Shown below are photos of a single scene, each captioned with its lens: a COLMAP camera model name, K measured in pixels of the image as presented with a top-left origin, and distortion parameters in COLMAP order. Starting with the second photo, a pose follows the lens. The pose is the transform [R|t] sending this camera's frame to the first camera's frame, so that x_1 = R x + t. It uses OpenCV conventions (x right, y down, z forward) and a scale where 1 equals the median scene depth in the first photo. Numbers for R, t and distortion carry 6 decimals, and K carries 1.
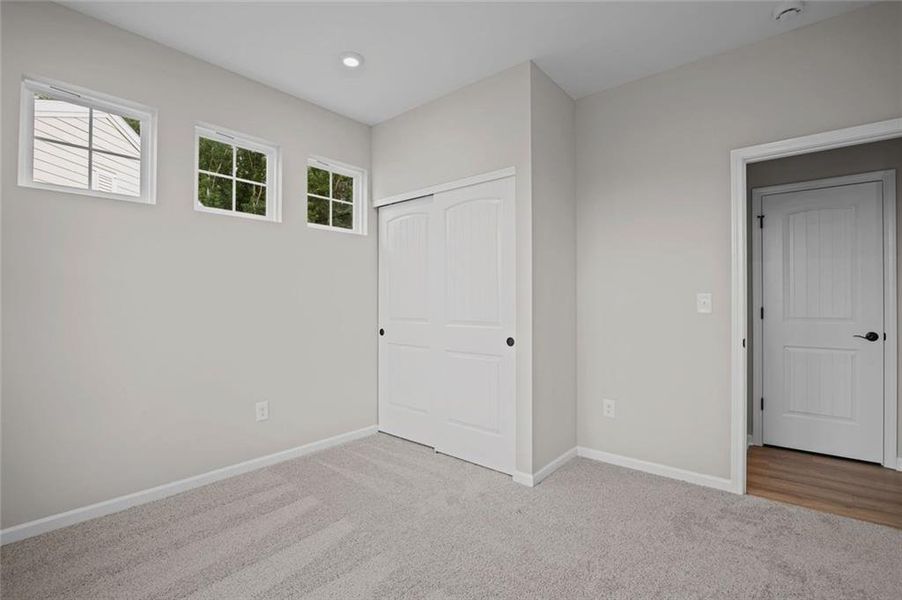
lens RADIAL K [[416.7, 0, 451.3], [0, 416.7, 304.1], [0, 0, 1]] dist [-0.020619, 0.000240]
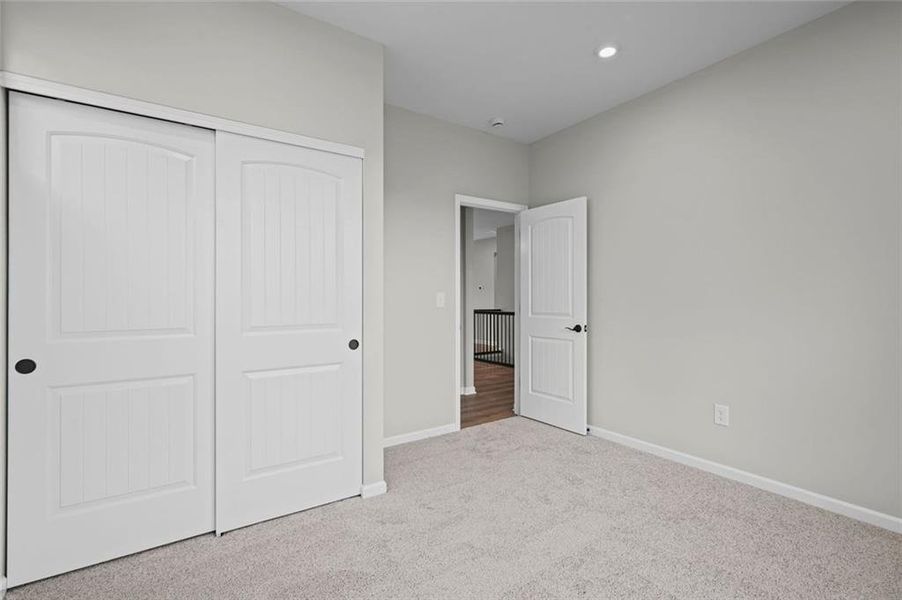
lens RADIAL K [[410.4, 0, 451.0], [0, 410.4, 300.0], [0, 0, 1]] dist [0.011271, 0.000325]
pose [[0.272062, -0.005815, 0.962262, -0.623041], [0.007938, 0.999961, 0.003798, -0.005606], [-0.962247, 0.006606, 0.272098, 0.546599]]
